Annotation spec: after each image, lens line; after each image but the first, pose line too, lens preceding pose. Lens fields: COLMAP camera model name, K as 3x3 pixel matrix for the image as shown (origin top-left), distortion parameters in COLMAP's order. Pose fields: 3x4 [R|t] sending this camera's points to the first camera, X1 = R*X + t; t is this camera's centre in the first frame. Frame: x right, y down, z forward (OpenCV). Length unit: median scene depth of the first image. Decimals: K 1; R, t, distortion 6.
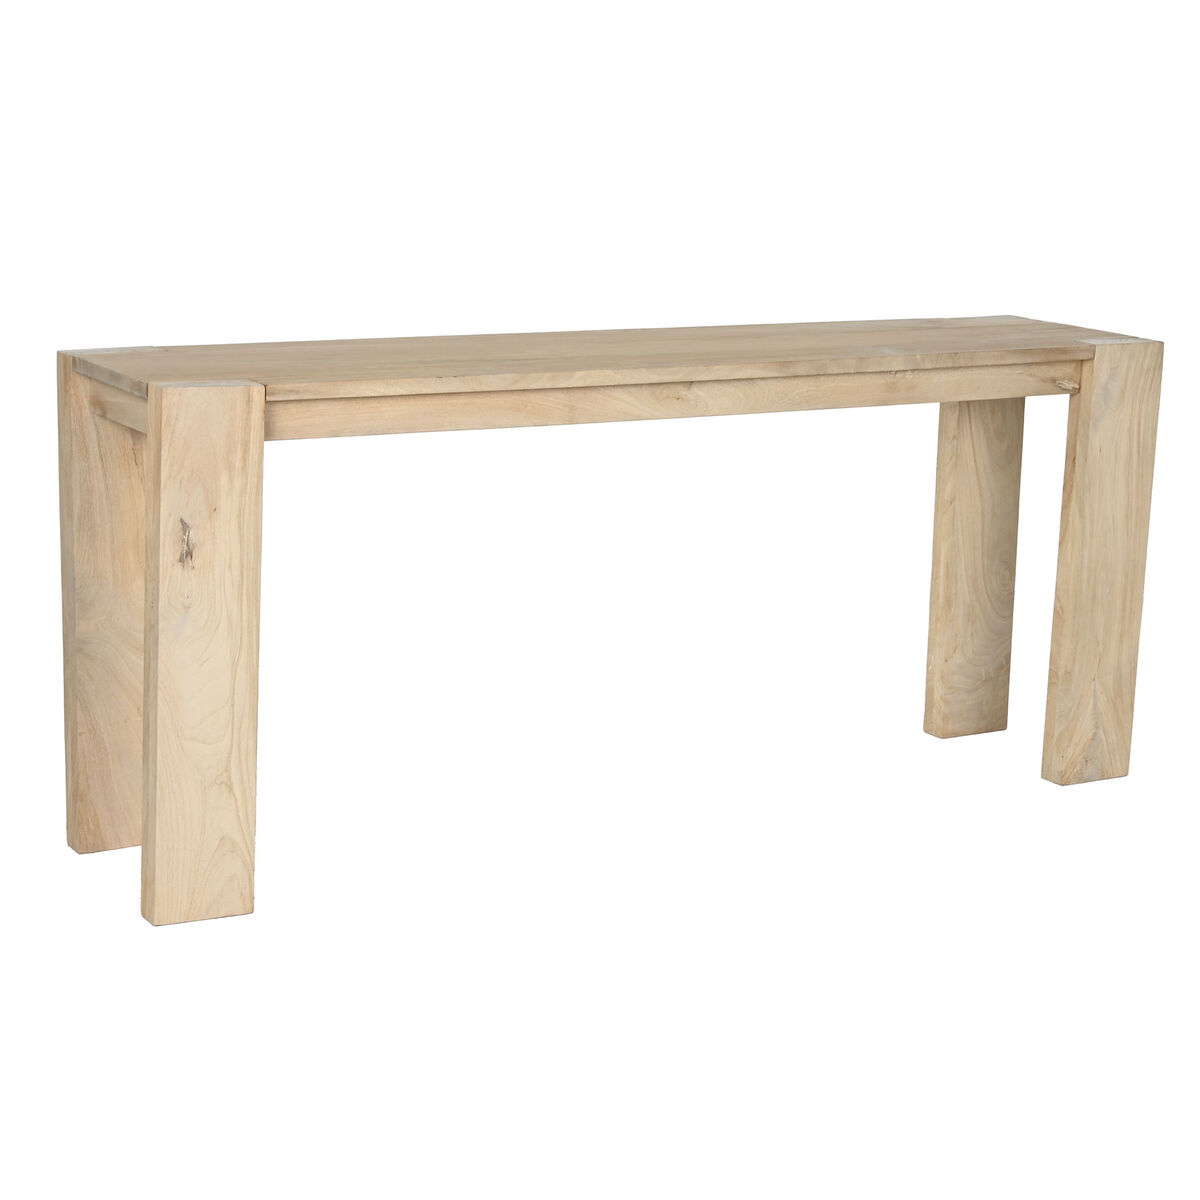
lens RADIAL K [[2785.4, 0, 600.0], [0, 2785.4, 600.0], [0, 0, 1]] dist [0.010007, 0.104127]
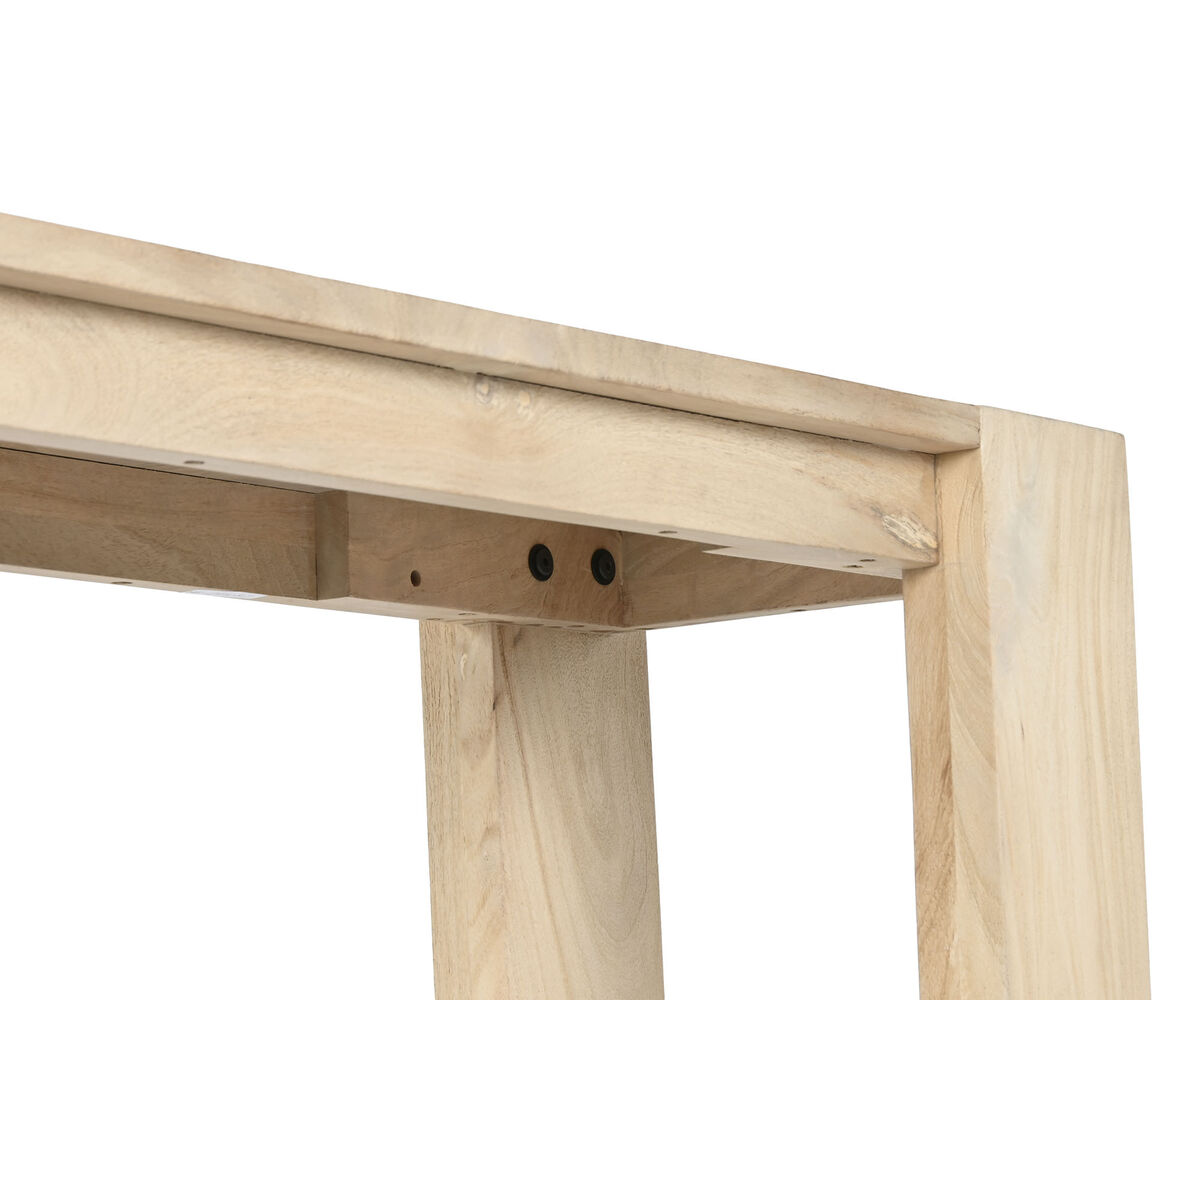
lens RADIAL K [[4652.4, 0, 600.0], [0, 4652.4, 600.0], [0, 0, 1]] dist [0.127522, 1.836719]
pose [[0.931515, -0.020966, 0.363098, -0.062228], [0.140495, 0.941586, -0.306066, 0.090178], [-0.335471, 0.336118, 0.880047, 0.532914]]
